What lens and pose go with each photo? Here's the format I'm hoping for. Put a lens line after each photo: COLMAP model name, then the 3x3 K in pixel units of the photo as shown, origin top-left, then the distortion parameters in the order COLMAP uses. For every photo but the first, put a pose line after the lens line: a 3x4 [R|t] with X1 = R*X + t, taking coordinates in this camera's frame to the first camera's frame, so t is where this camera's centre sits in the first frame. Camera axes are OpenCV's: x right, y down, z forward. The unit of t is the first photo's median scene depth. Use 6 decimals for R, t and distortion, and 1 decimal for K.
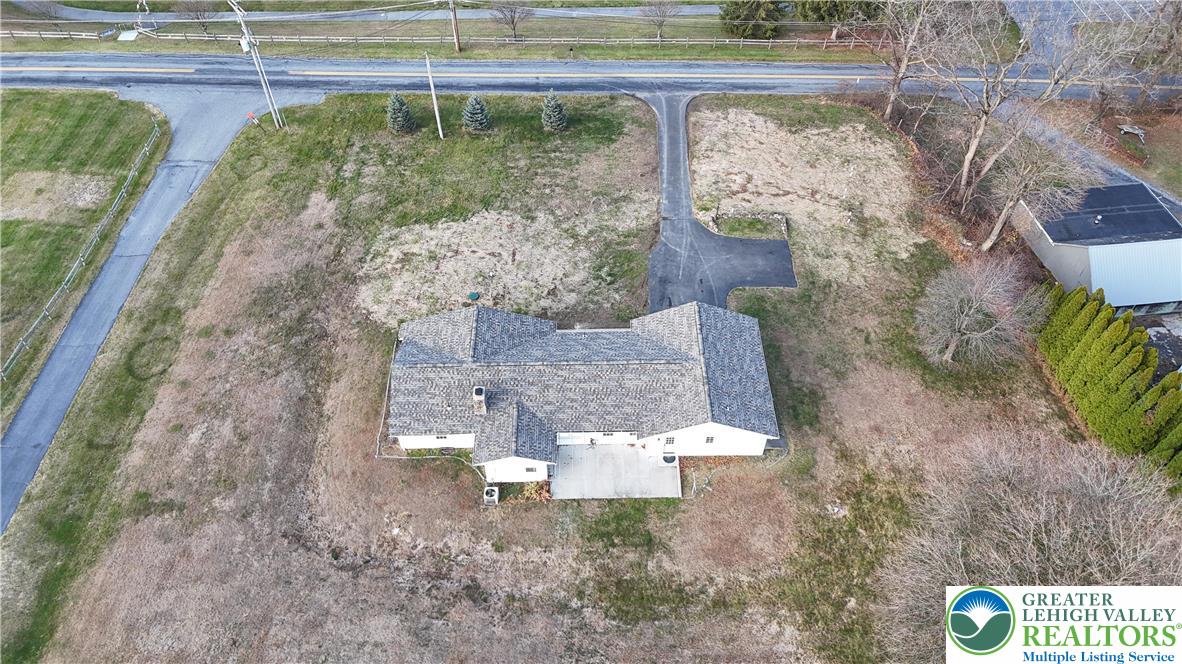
lens RADIAL K [[862.4, 0, 591.4], [0, 862.4, 335.0], [0, 0, 1]] dist [0.094050, -0.094427]
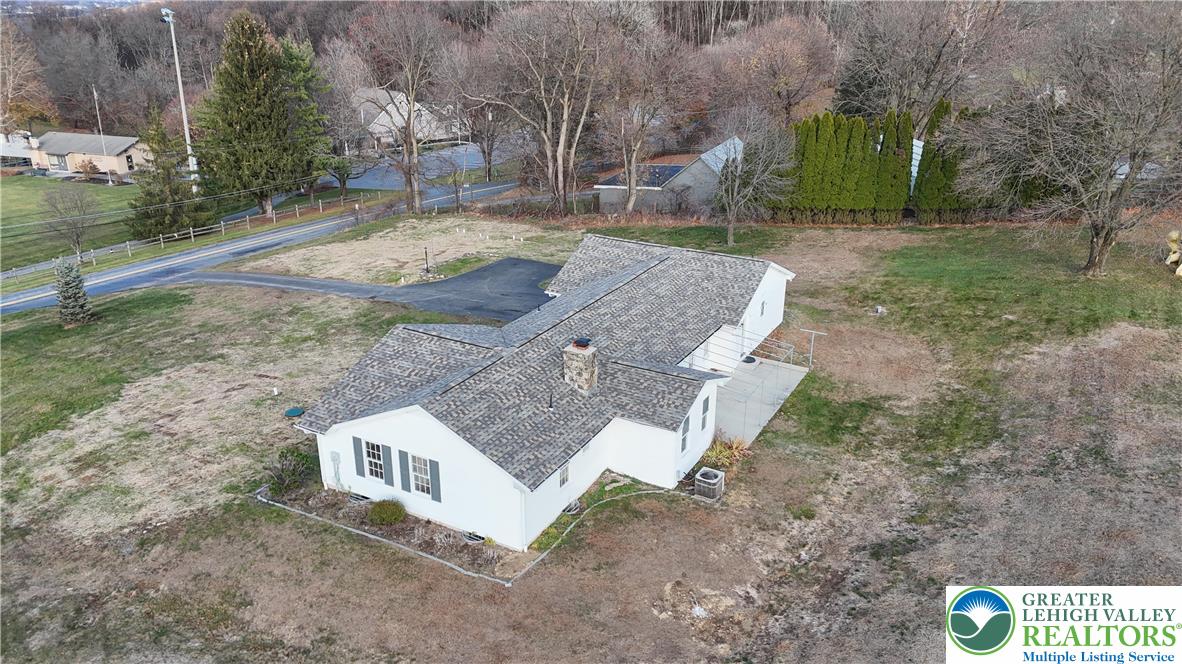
lens RADIAL K [[862.4, 0, 591.4], [0, 862.4, 335.0], [0, 0, 1]] dist [0.094050, -0.094427]
pose [[0.498712, -0.316720, 0.806830, -0.558181], [0.661643, 0.740426, -0.118317, 0.127852], [-0.559924, 0.592839, 0.578815, 0.648422]]
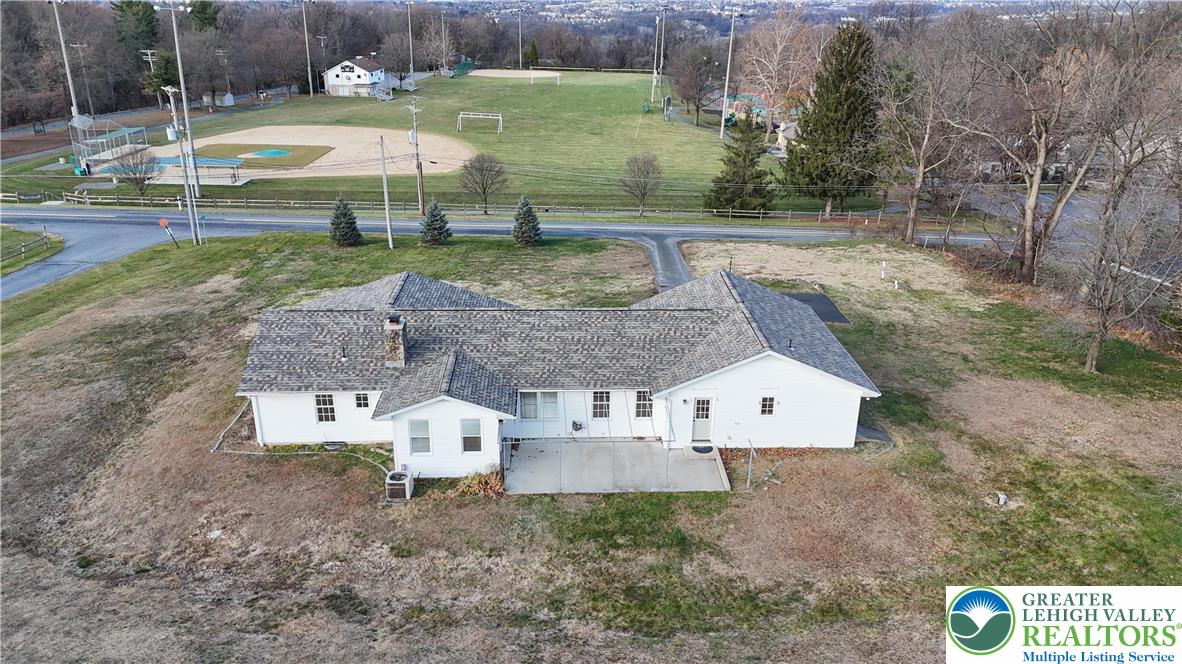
lens RADIAL K [[862.4, 0, 591.4], [0, 862.4, 335.0], [0, 0, 1]] dist [0.094050, -0.094427]
pose [[0.999496, 0.002945, 0.031595, -0.007370], [0.012330, 0.881398, -0.472214, 0.361938], [-0.029238, 0.472366, 0.880918, 0.434057]]
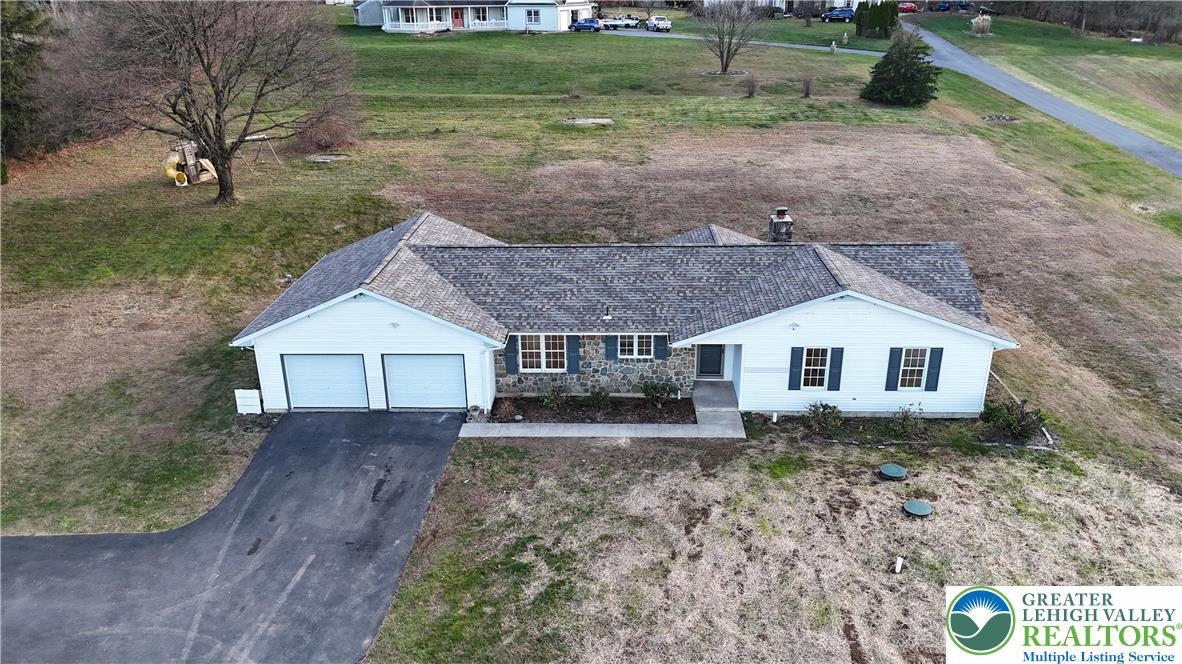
lens RADIAL K [[862.4, 0, 591.4], [0, 862.4, 335.0], [0, 0, 1]] dist [0.094050, -0.094427]
pose [[-0.998868, -0.005052, 0.047307, -0.022999], [0.043424, 0.309392, 0.949943, -0.489329], [-0.019436, 0.950921, -0.308822, 1.238391]]
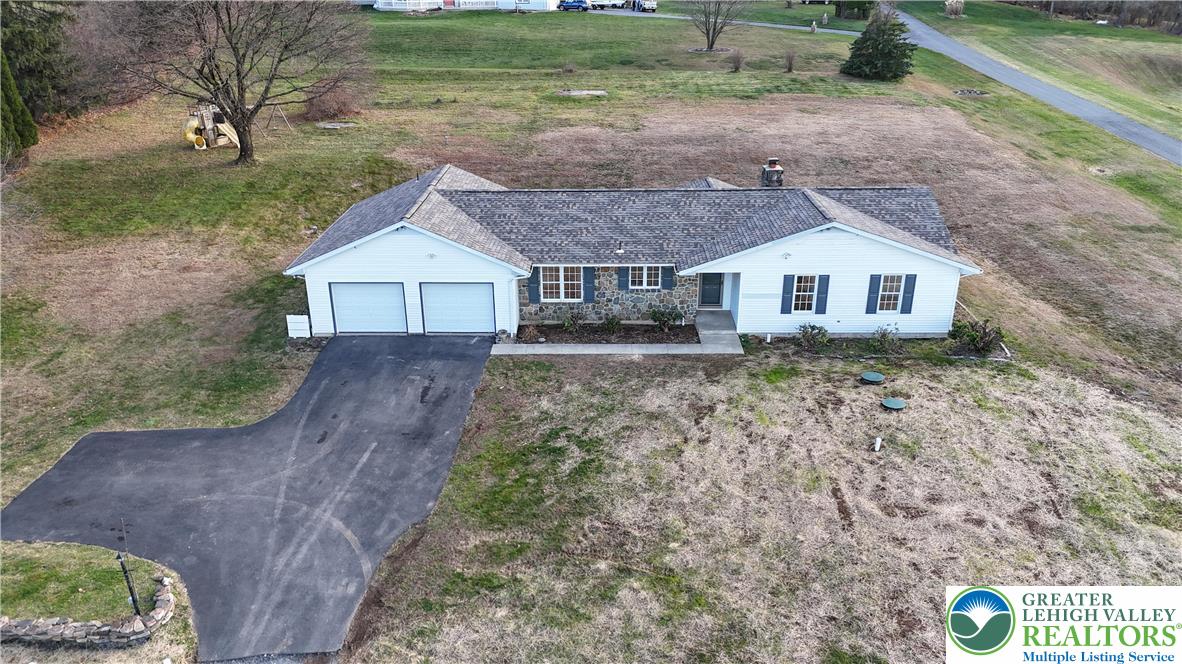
lens RADIAL K [[862.4, 0, 591.4], [0, 862.4, 335.0], [0, 0, 1]] dist [0.094050, -0.094427]
pose [[-0.999741, -0.002731, 0.022603, -0.001924], [0.020776, 0.296633, 0.954765, -0.538332], [-0.009312, 0.954988, -0.296500, 1.294703]]
